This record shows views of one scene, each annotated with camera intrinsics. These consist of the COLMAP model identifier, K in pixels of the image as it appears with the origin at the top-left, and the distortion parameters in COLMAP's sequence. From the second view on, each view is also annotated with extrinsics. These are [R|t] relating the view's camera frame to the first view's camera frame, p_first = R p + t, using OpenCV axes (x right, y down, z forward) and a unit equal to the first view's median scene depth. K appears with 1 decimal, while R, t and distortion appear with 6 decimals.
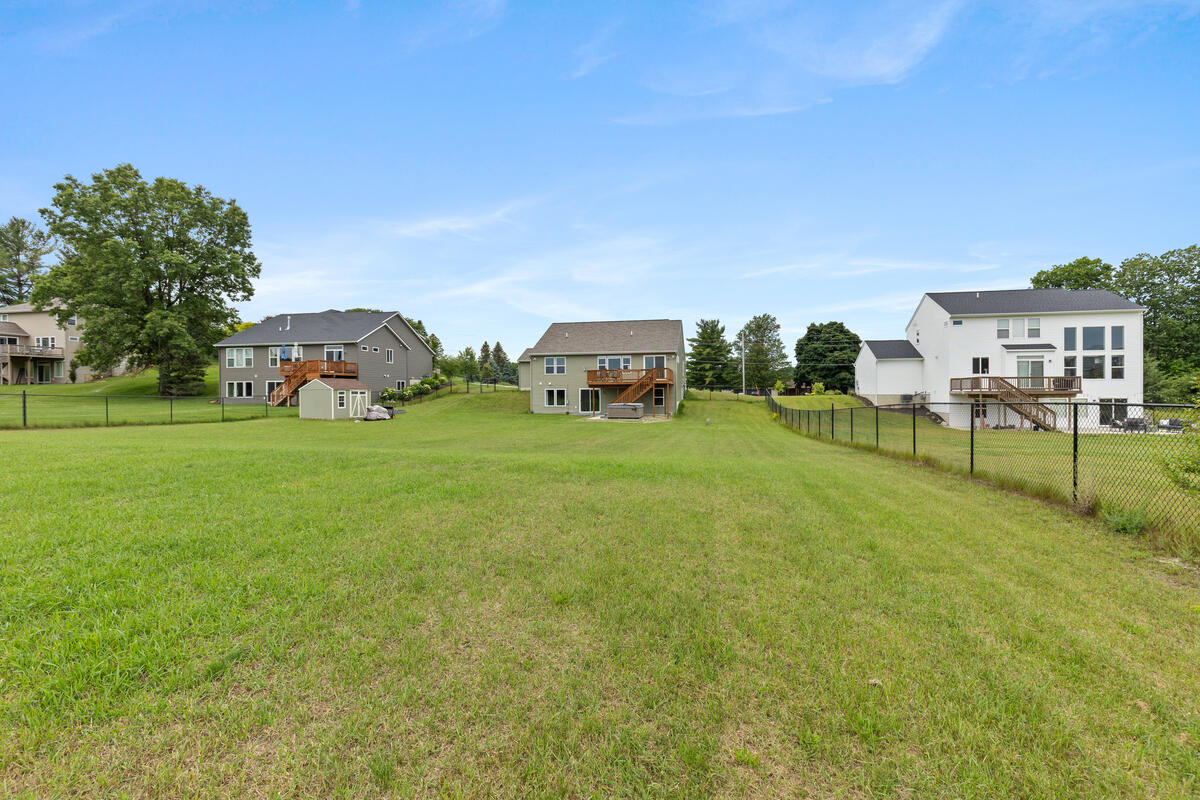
lens RADIAL K [[548.2, 0, 600.6], [0, 548.2, 399.1], [0, 0, 1]] dist [0.003000, -0.000461]
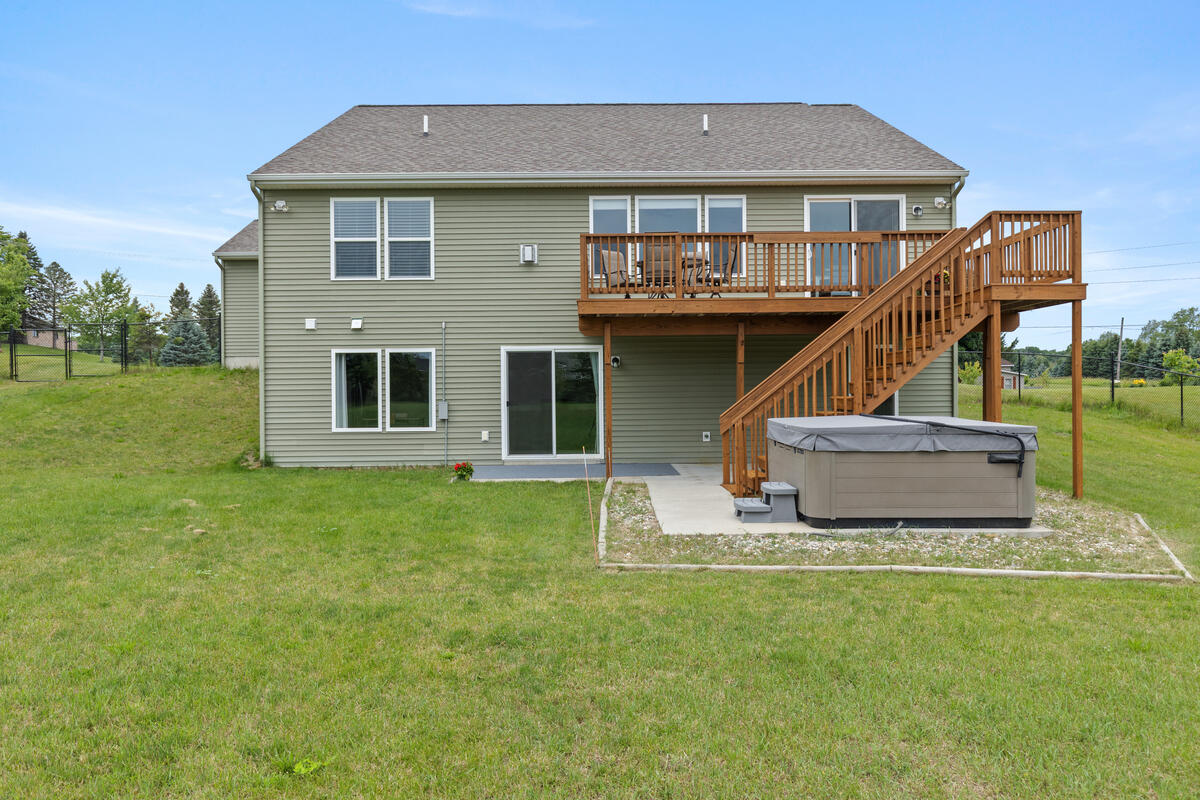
lens RADIAL K [[904.8, 0, 599.2], [0, 904.8, 402.2], [0, 0, 1]] dist [-0.004109, -0.001871]
pose [[0.979081, -0.001610, 0.203462, -0.072221], [0.003065, 0.999972, -0.006833, 0.004052], [-0.203446, 0.007314, 0.979059, 0.645847]]
